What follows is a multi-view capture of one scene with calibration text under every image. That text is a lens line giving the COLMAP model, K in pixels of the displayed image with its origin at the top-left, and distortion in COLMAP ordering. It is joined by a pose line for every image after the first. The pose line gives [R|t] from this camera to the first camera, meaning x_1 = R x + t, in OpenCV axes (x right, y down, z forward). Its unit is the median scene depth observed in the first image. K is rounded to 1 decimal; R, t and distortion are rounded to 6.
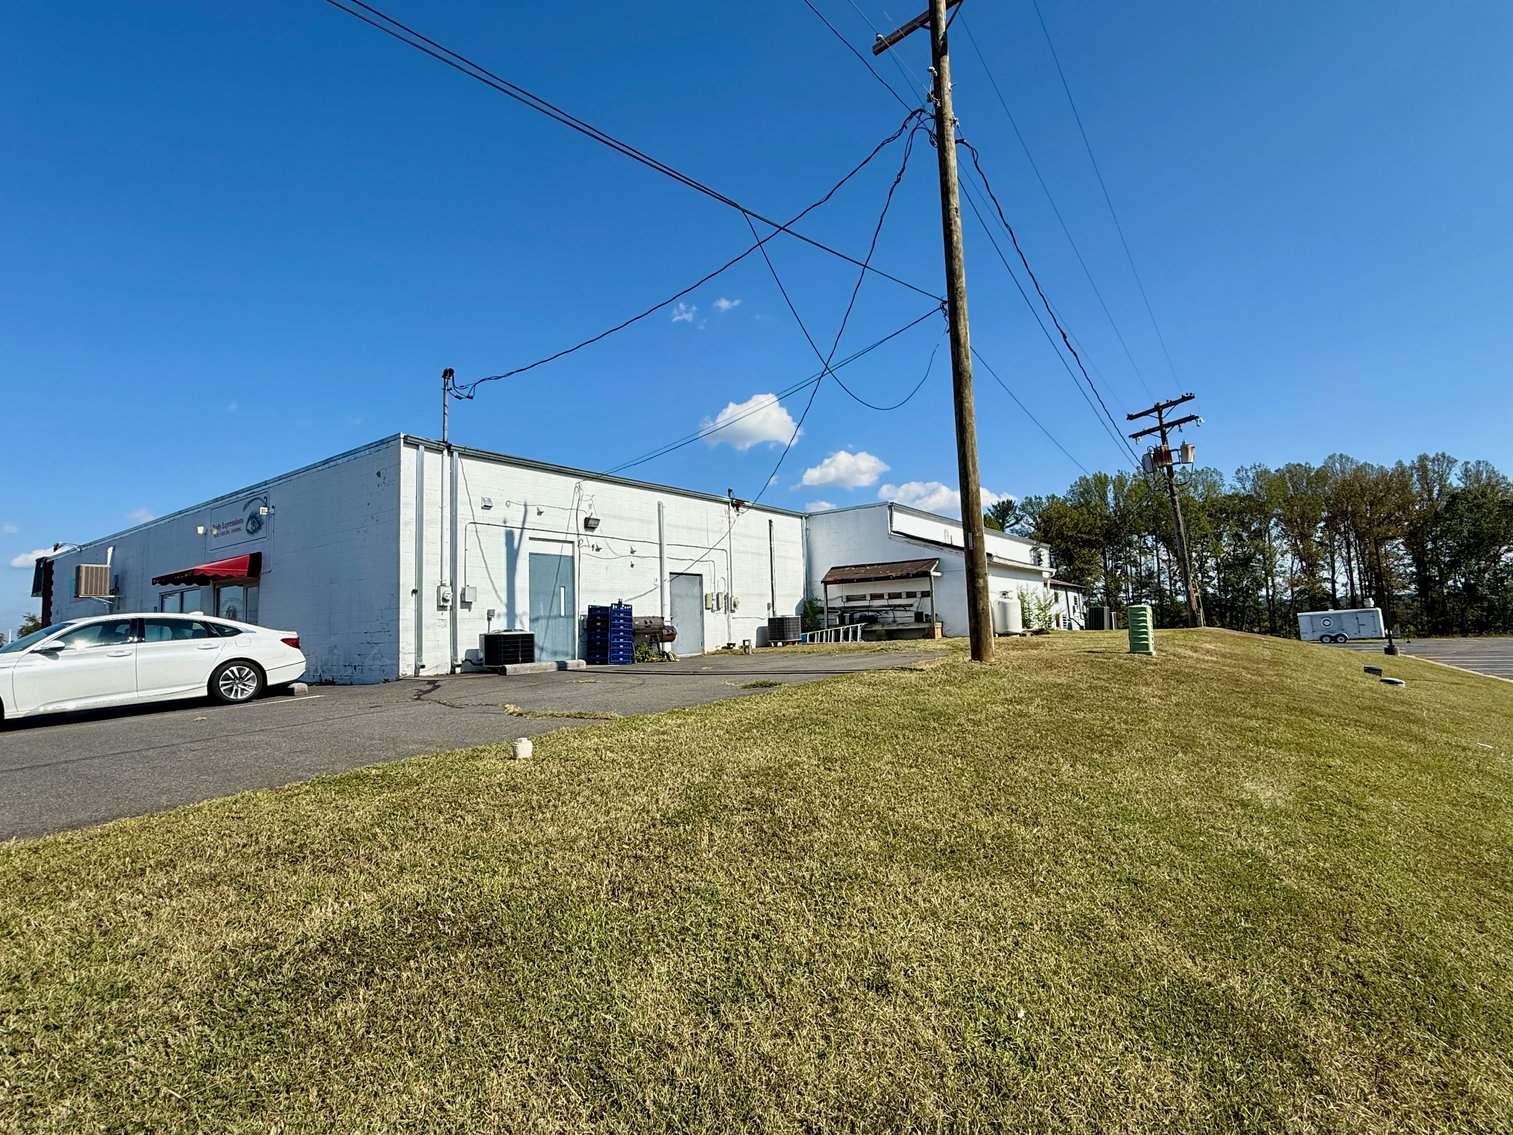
lens RADIAL K [[736.2, 0, 767.1], [0, 736.2, 568.2], [0, 0, 1]] dist [0.002250, 0.000596]
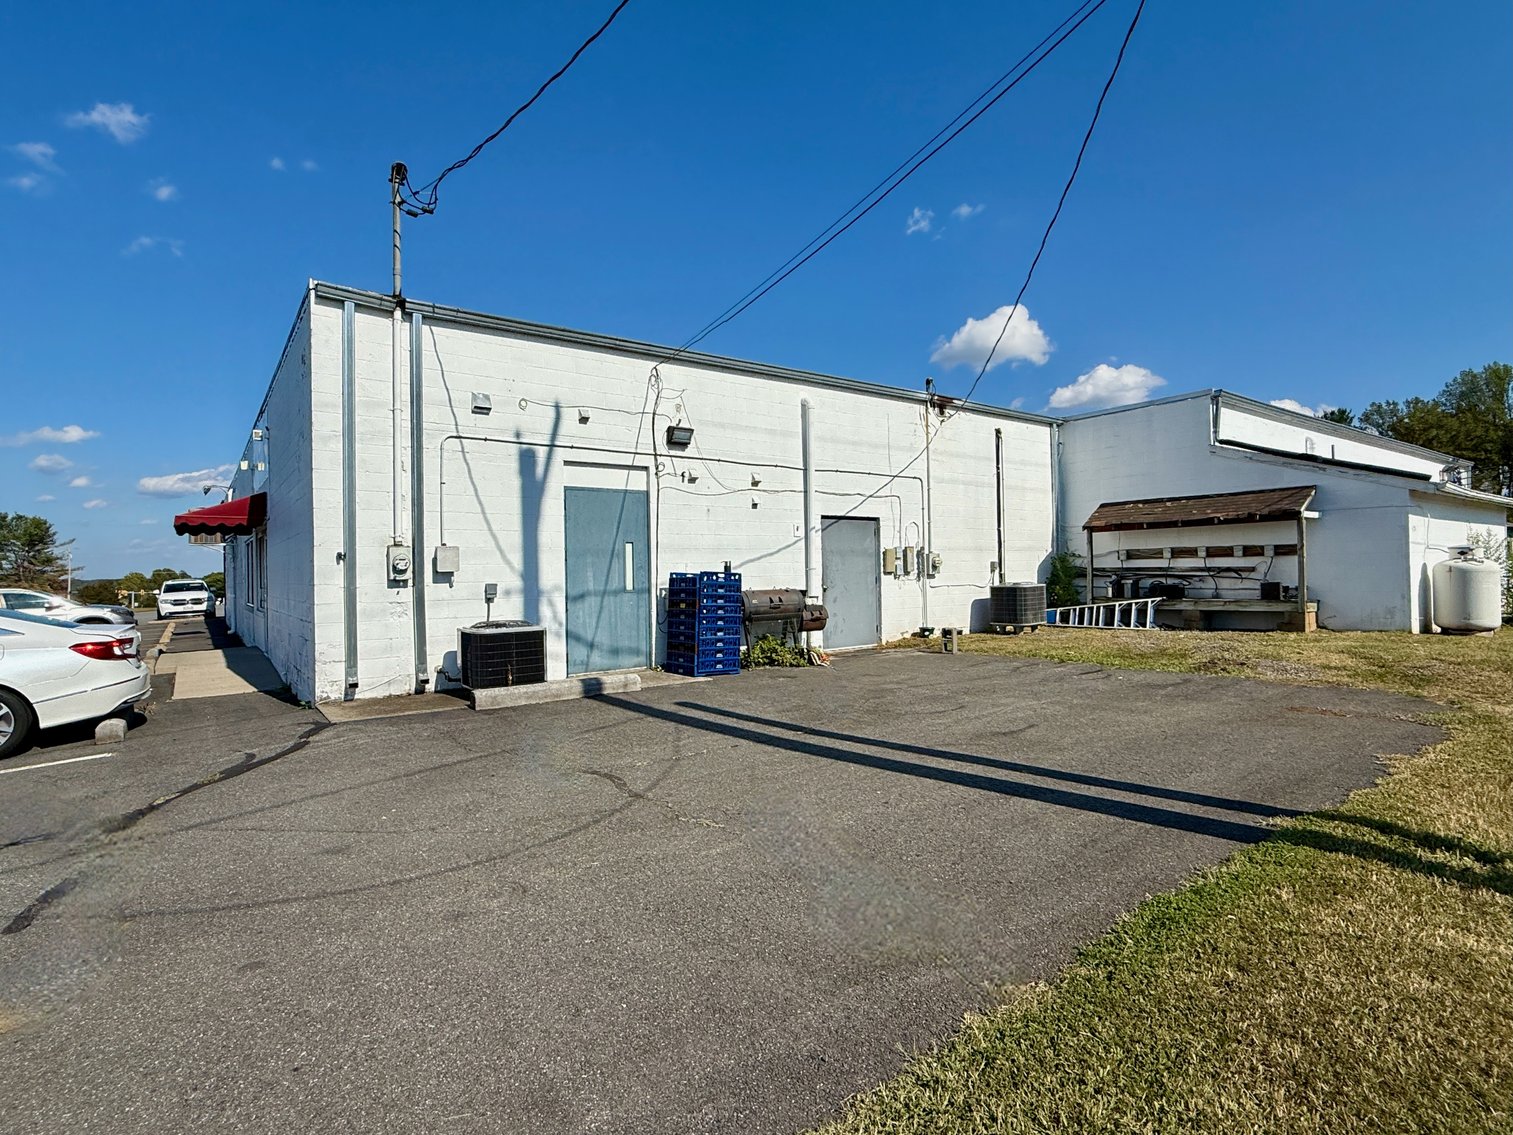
lens RADIAL K [[736.2, 0, 767.1], [0, 736.2, 568.2], [0, 0, 1]] dist [0.002250, 0.000596]
pose [[0.950297, 0.018084, -0.310820, 0.015636], [0.009548, 0.996149, 0.087150, -0.004375], [0.311199, -0.085787, 0.946465, 0.363852]]
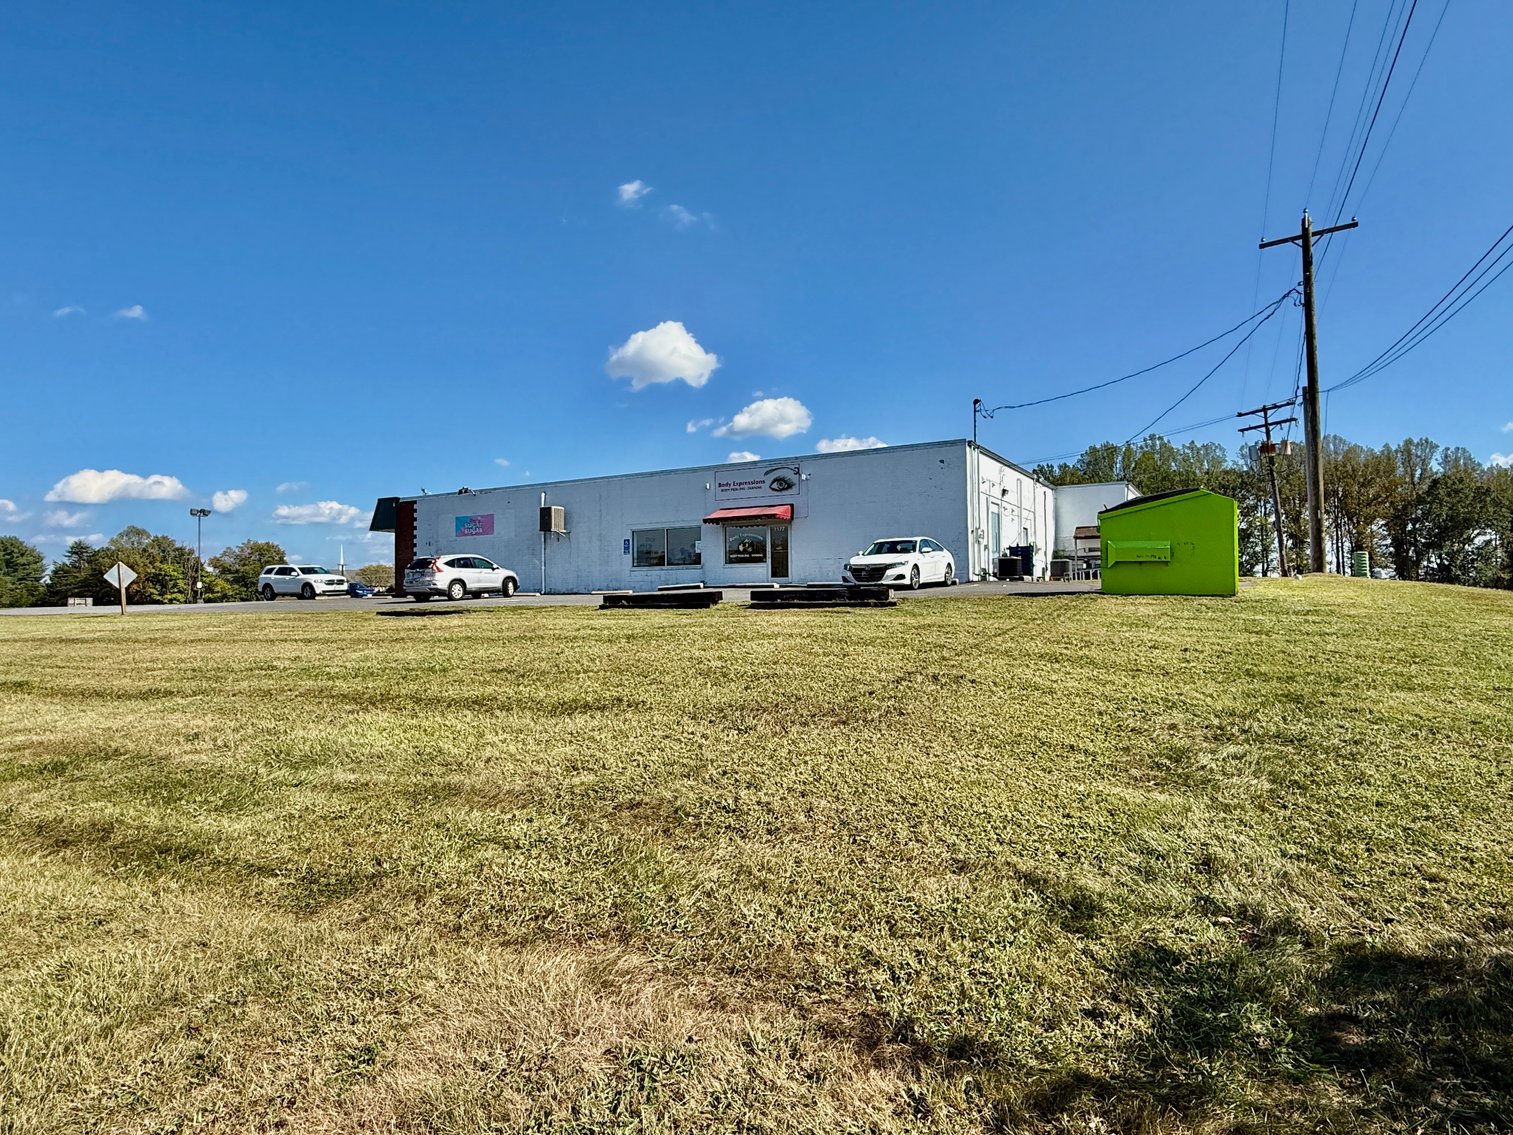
lens RADIAL K [[897.7, 0, 726.3], [0, 897.7, 573.5], [0, 0, 1]] dist [0.022480, -0.000231]
pose [[0.992629, 0.028632, 0.117759, -0.869008], [-0.034270, 0.998347, 0.046130, 0.034618], [-0.116243, -0.049826, 0.991970, -0.687707]]
